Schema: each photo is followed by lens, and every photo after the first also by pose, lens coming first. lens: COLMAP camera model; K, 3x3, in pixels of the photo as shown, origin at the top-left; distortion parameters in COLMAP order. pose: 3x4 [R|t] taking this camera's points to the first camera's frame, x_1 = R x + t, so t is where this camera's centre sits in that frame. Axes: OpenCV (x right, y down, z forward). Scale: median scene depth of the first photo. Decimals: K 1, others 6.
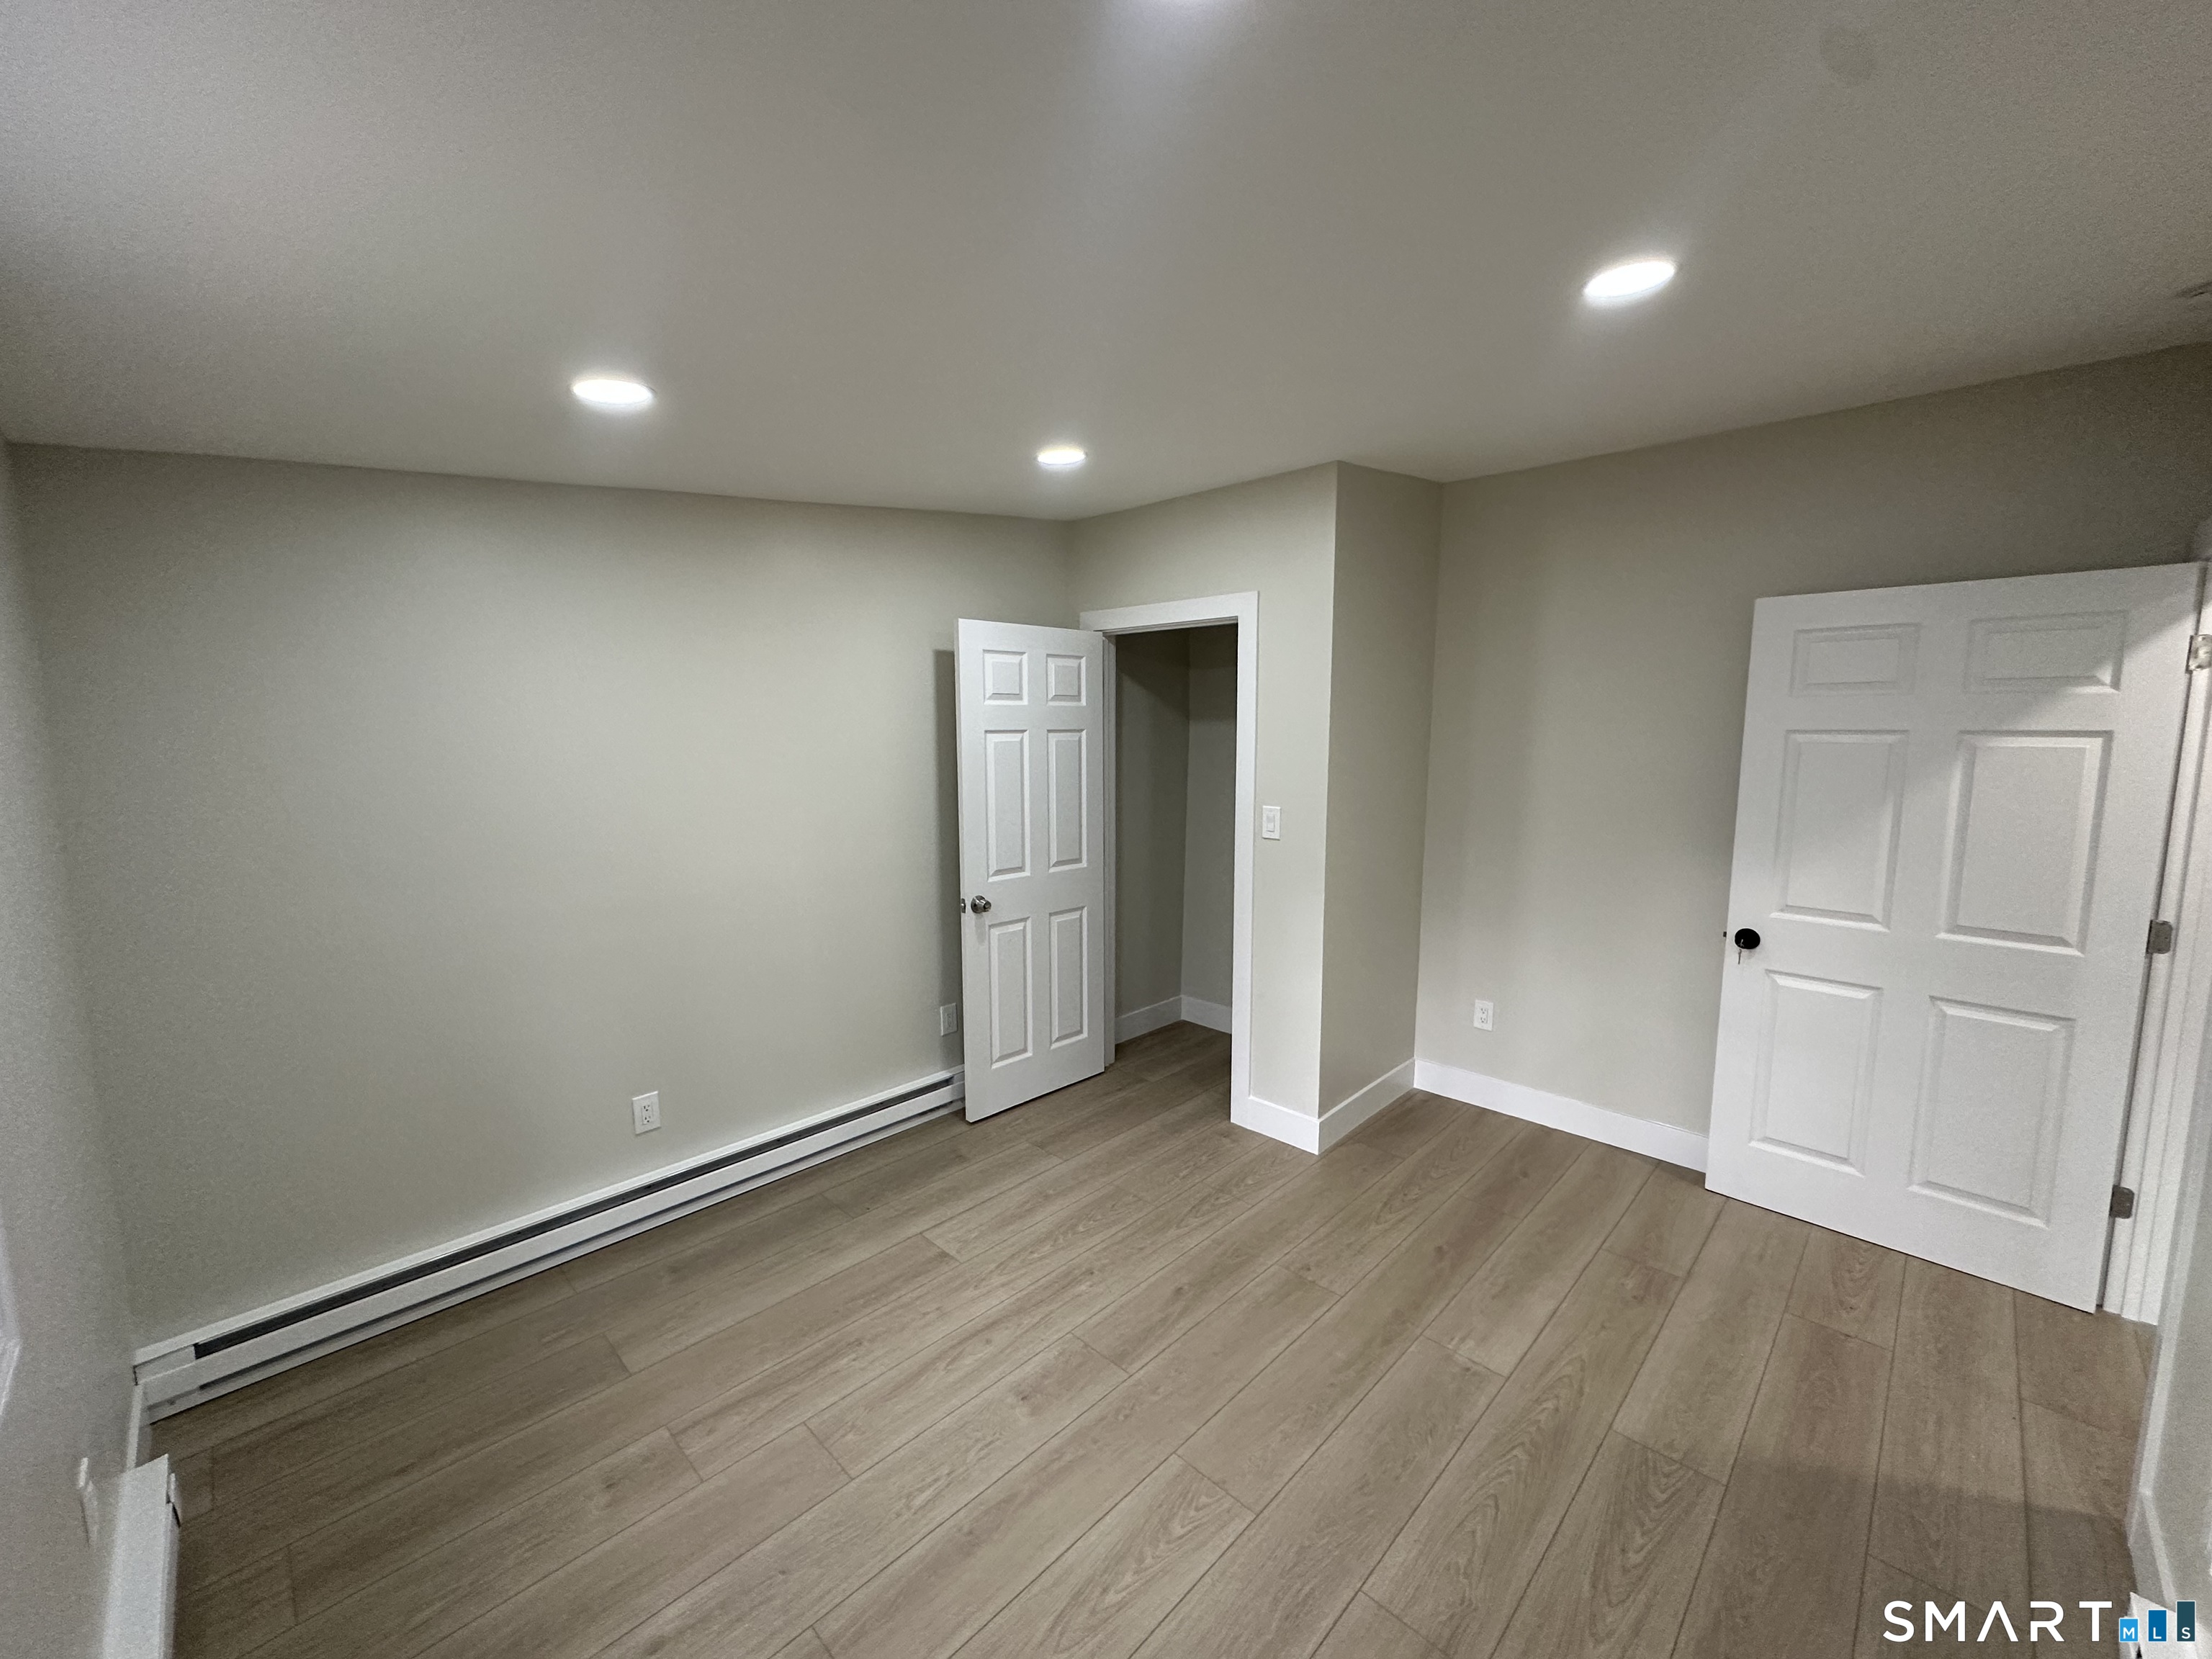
lens RADIAL K [[878.1, 0, 1105.9], [0, 878.1, 824.7], [0, 0, 1]] dist [-0.003768, -0.000068]
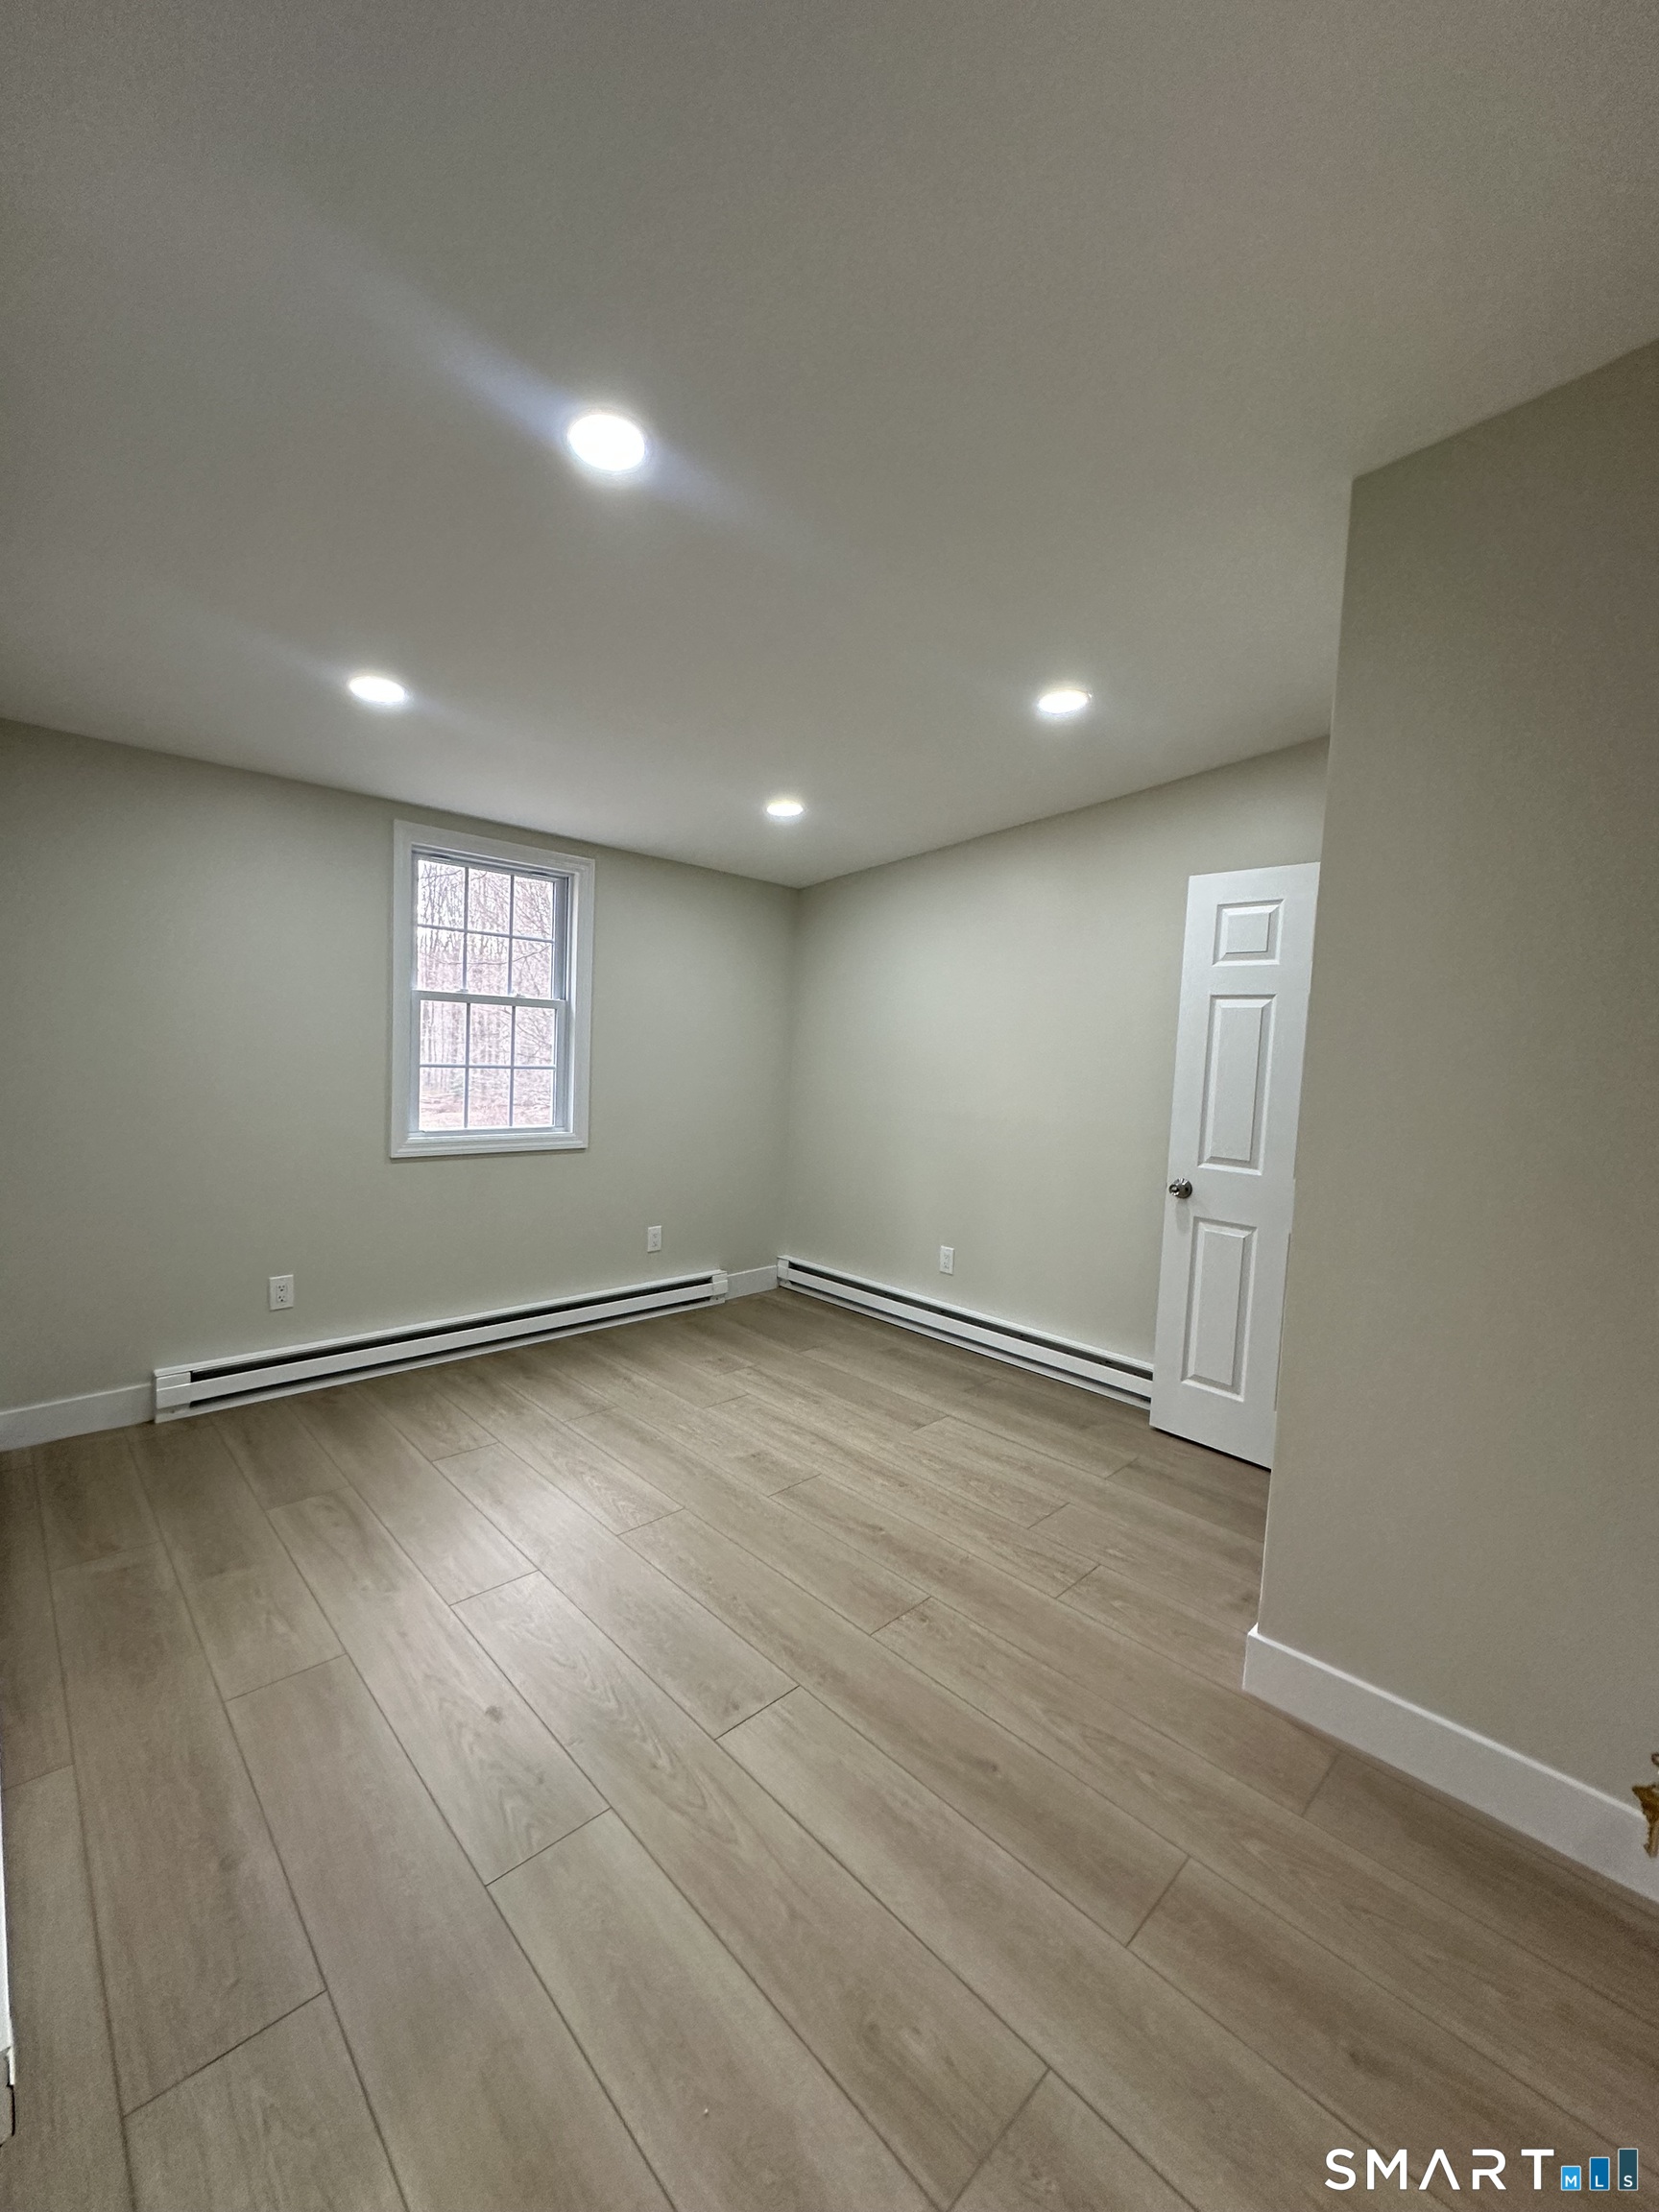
lens RADIAL K [[878.1, 0, 829.6], [0, 878.1, 1109.0], [0, 0, 1]] dist [-0.003768, -0.000068]
pose [[-0.021640, 0.075418, -0.996917, 1.029829], [-0.162349, 0.983651, 0.077939, -0.001050], [0.986496, 0.163535, -0.009042, 0.875808]]
